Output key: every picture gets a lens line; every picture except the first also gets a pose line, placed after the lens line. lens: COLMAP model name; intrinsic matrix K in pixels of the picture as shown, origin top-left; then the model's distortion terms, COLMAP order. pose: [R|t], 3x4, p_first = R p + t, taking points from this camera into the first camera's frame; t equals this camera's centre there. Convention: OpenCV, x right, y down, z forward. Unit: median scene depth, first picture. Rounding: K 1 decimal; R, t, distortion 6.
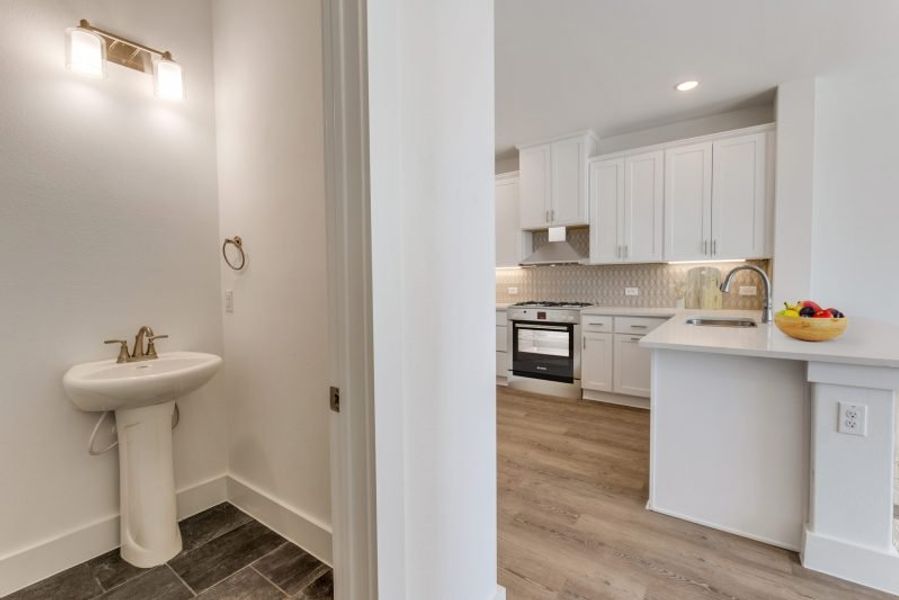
lens RADIAL K [[392.6, 0, 447.9], [0, 392.6, 299.4], [0, 0, 1]] dist [0.000485, -0.000653]
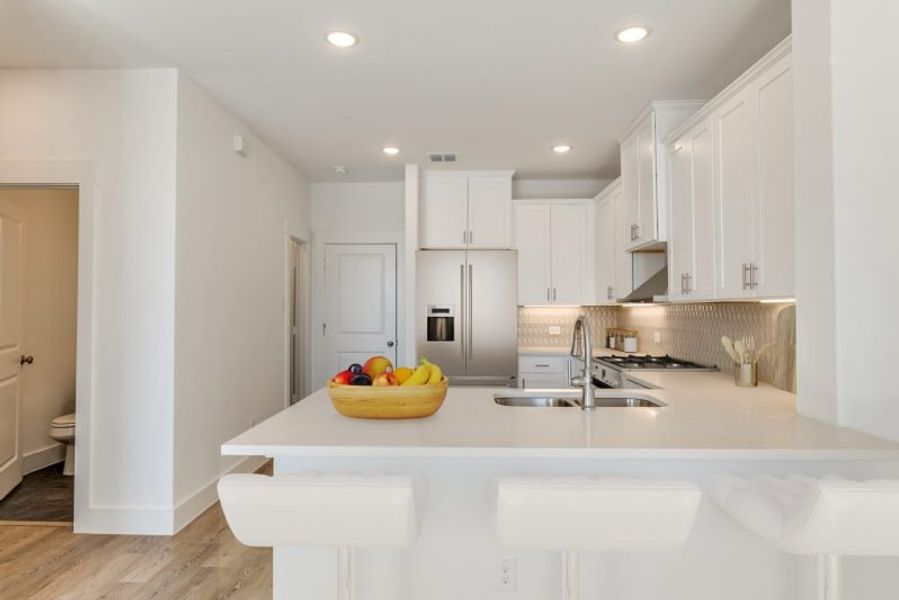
lens RADIAL K [[533.1, 0, 447.6], [0, 533.1, 300.3], [0, 0, 1]] dist [0.001984, 0.000199]
pose [[0.556270, -0.004036, -0.830992, 0.940073], [-0.043550, 0.998472, -0.034002, -0.050605], [0.829860, 0.055103, 0.555244, 0.225790]]
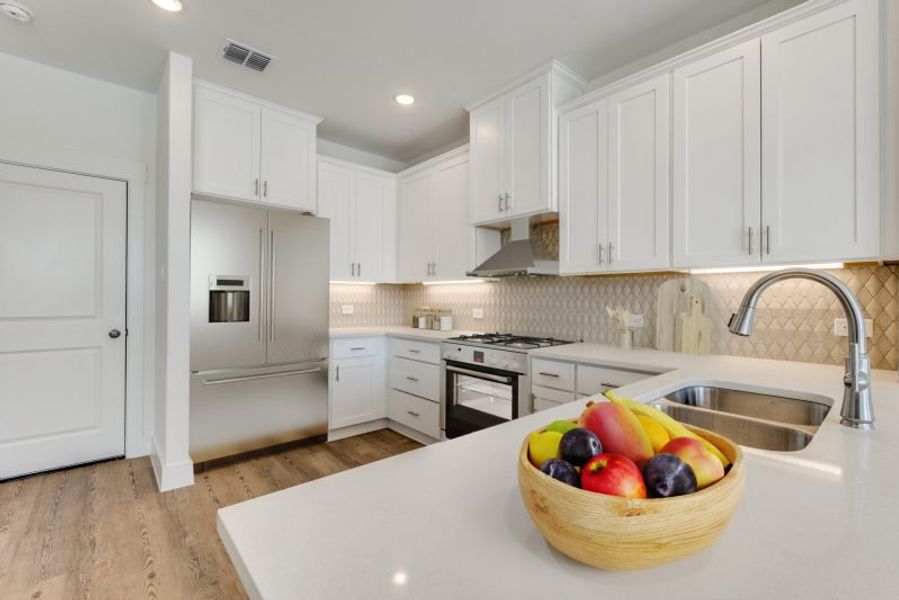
lens RADIAL K [[392.6, 0, 447.9], [0, 392.6, 299.4], [0, 0, 1]] dist [0.000485, -0.000653]
pose [[0.972934, 0.016664, -0.230483, 0.354267], [-0.026841, 0.998795, -0.041091, -0.021603], [0.229520, 0.046166, 0.972208, 0.373539]]
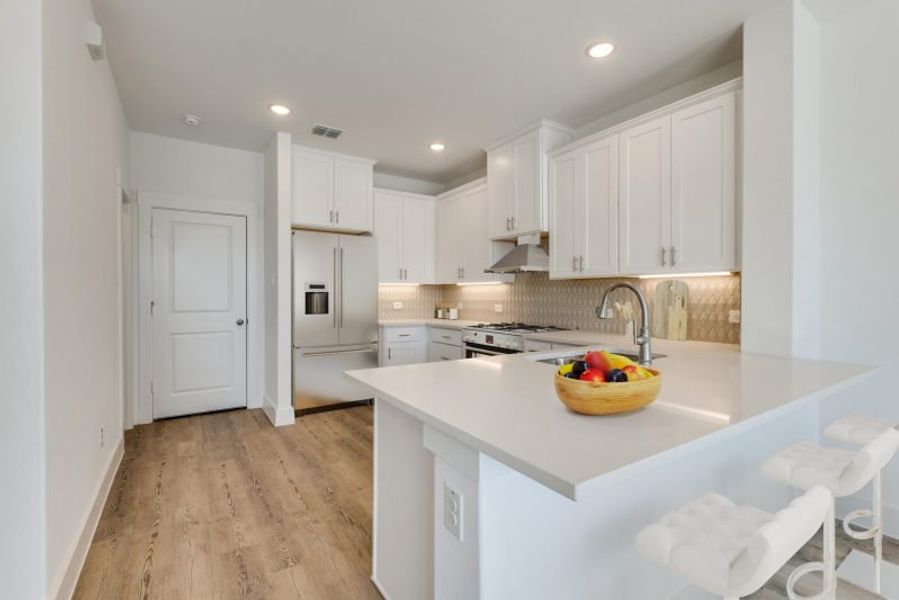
lens RADIAL K [[404.4, 0, 449.5], [0, 404.4, 300.0], [0, 0, 1]] dist [-0.001109, -0.001020]
pose [[0.932321, 0.015312, -0.361307, 0.504066], [-0.026781, 0.999283, -0.026758, -0.017102], [0.360638, 0.034623, 0.932063, 0.130222]]
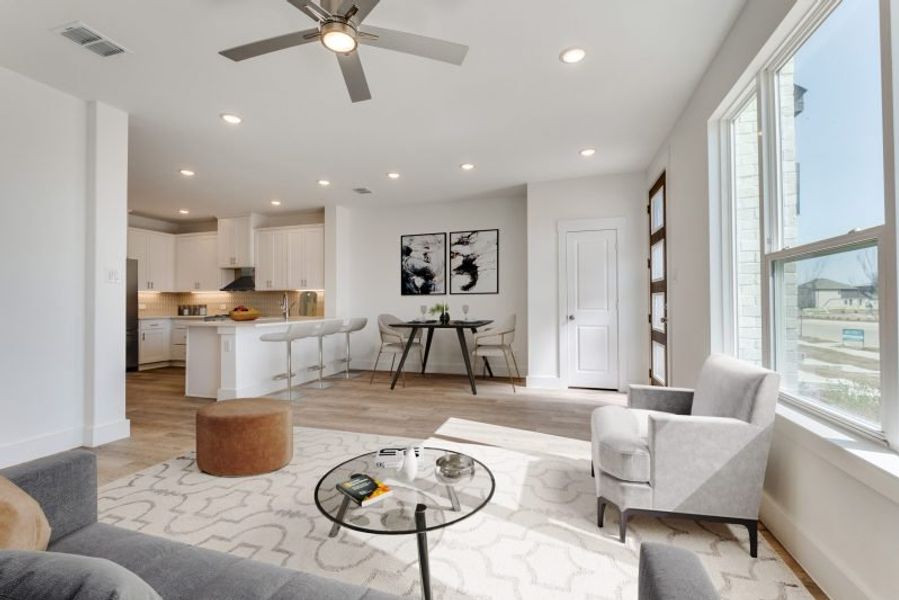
lens RADIAL K [[392.6, 0, 447.9], [0, 392.6, 299.4], [0, 0, 1]] dist [0.000485, -0.000653]
pose [[0.950025, 0.010614, 0.311993, 0.660778], [0.008565, 0.998159, -0.060040, 0.060414], [-0.312056, 0.059712, 0.948185, -0.908821]]
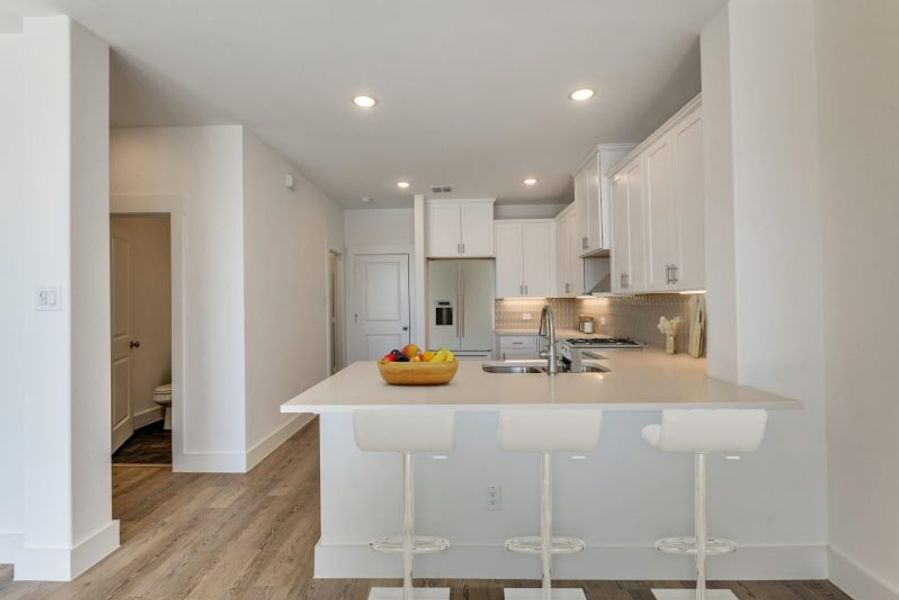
lens RADIAL K [[392.6, 0, 447.9], [0, 392.6, 299.4], [0, 0, 1]] dist [0.000485, -0.000653]
pose [[0.557998, -0.004126, -0.829832, 0.932556], [-0.028764, 0.999291, -0.024310, -0.050748], [0.829344, 0.037434, 0.557483, 0.231060]]
